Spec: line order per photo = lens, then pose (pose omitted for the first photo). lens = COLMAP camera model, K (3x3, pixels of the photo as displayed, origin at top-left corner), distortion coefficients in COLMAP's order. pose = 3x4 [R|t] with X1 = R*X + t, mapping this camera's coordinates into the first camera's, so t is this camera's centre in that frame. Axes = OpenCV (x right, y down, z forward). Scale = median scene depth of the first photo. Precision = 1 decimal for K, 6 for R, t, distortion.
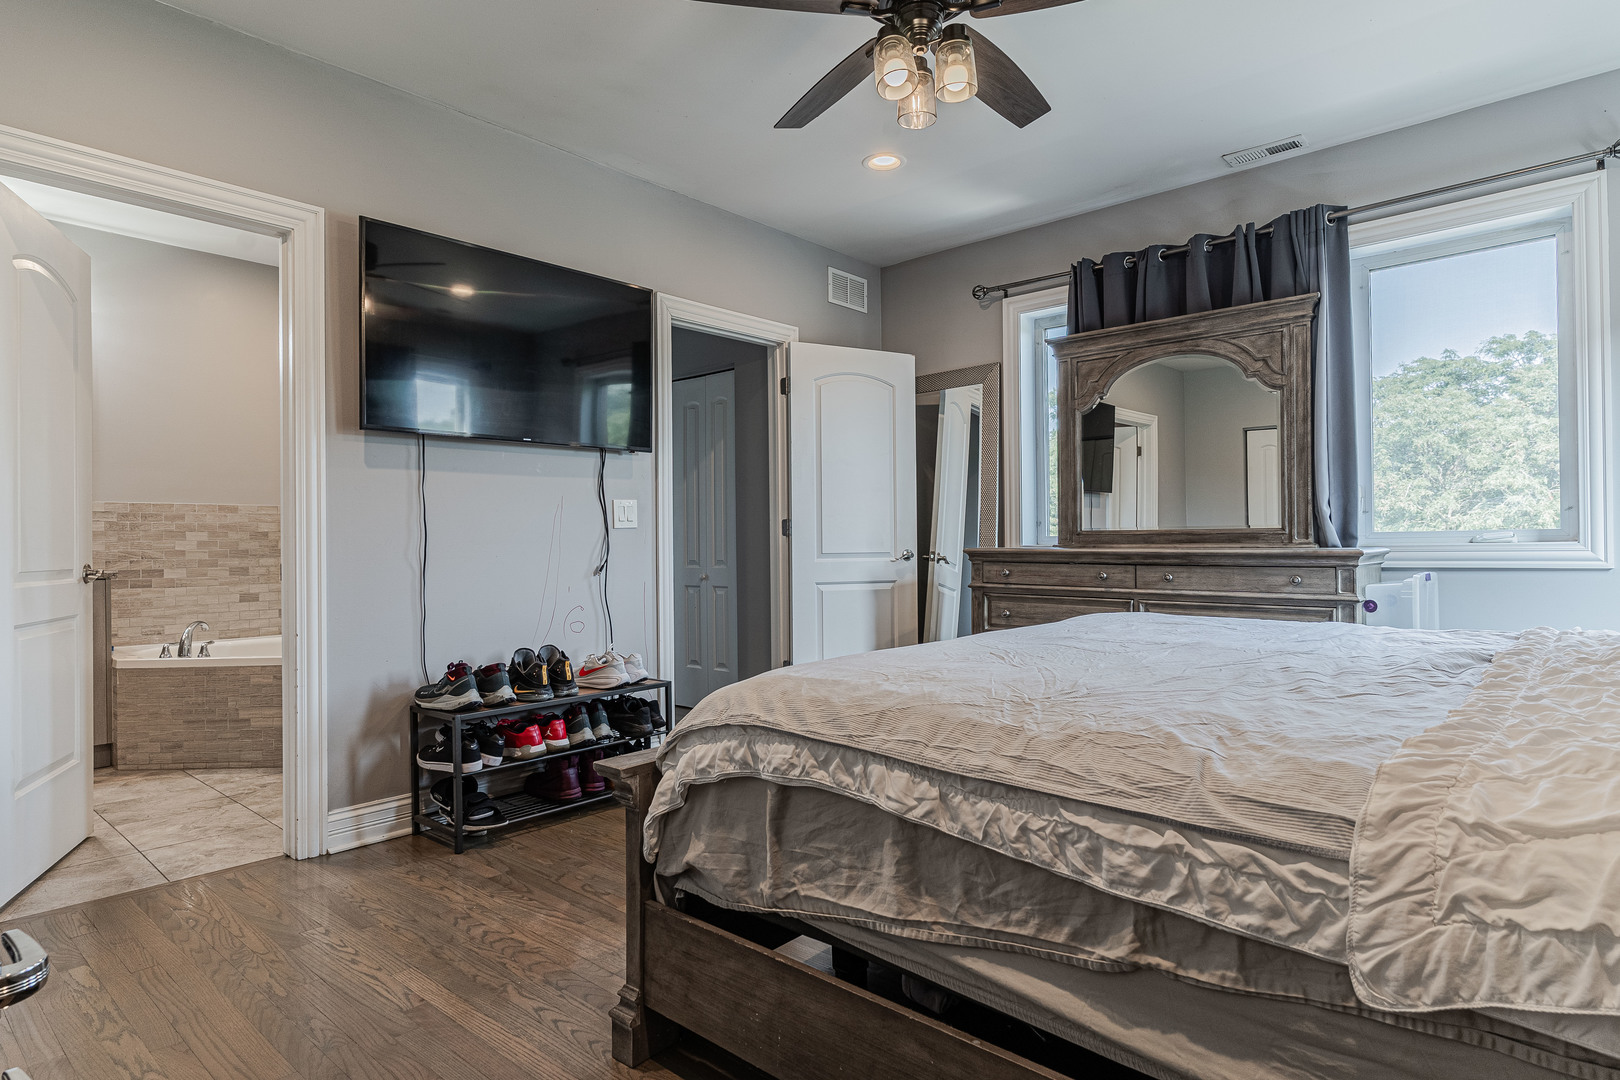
lens RADIAL K [[886.5, 0, 809.9], [0, 886.5, 536.8], [0, 0, 1]] dist [0.002176, 0.001155]
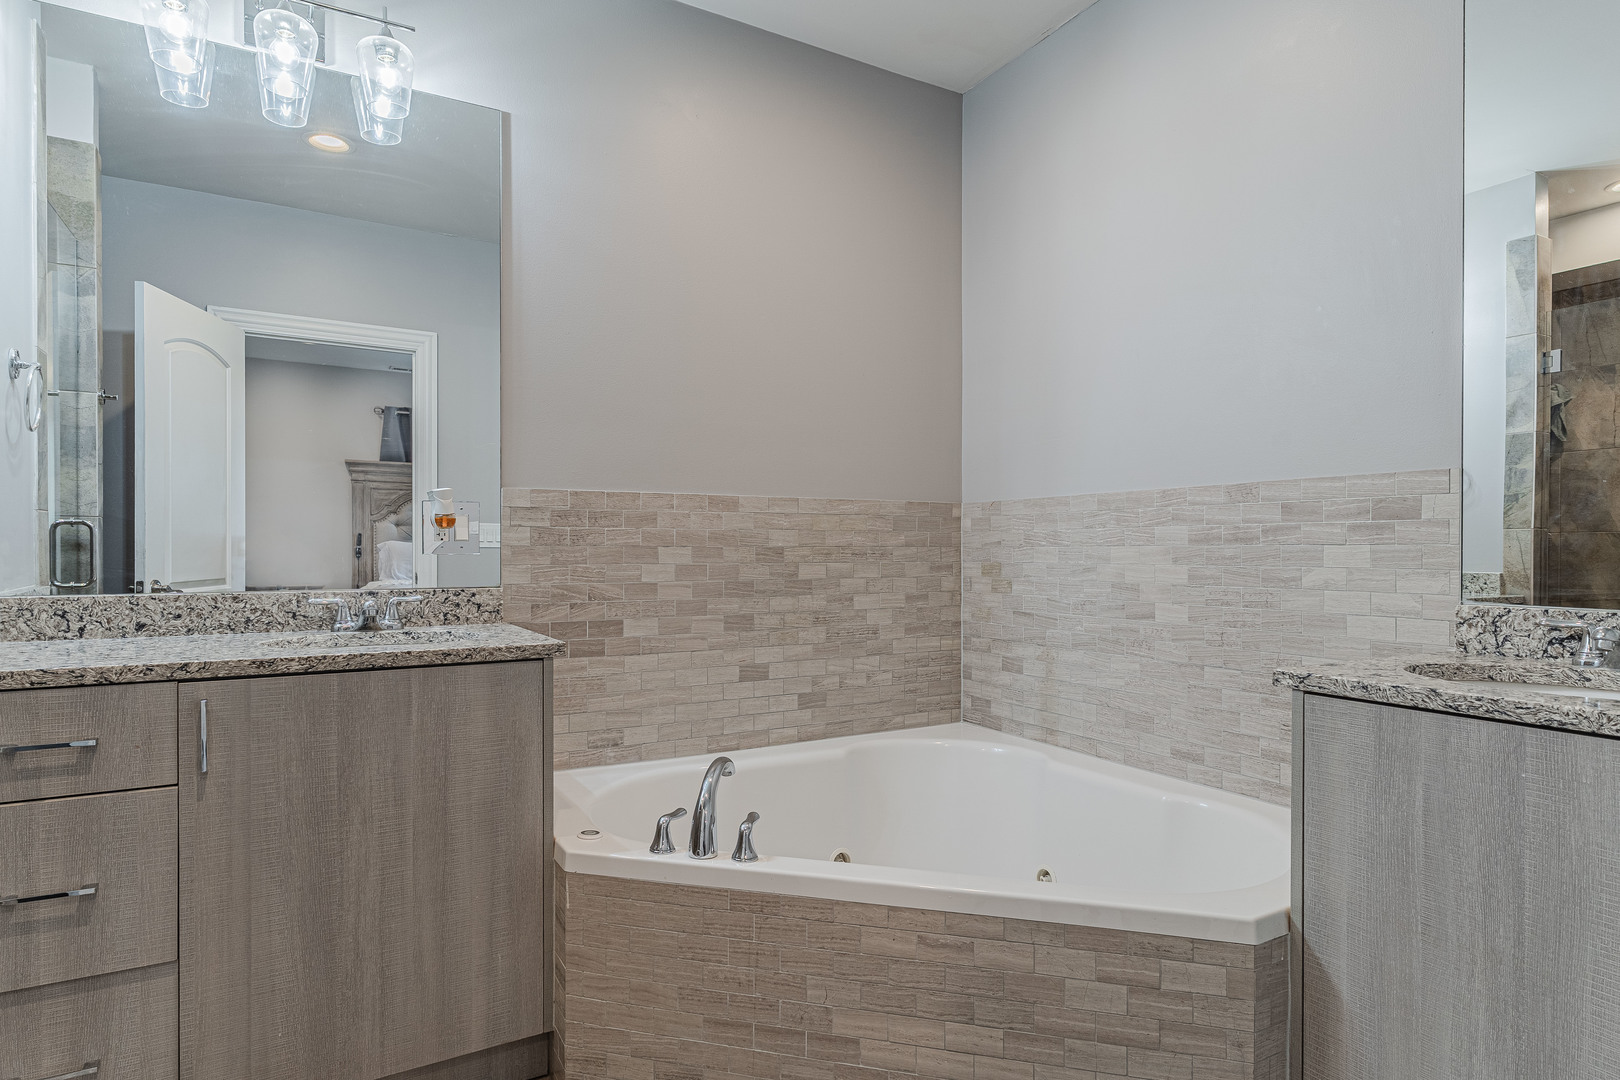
lens RADIAL K [[886.5, 0, 809.7], [0, 886.5, 547.4], [0, 0, 1]] dist [0.002176, 0.001155]
pose [[0.947437, 0.008845, -0.319821, -0.458399], [-0.007376, 0.999956, 0.005803, -0.009202], [0.319858, -0.003139, 0.947460, 0.543954]]
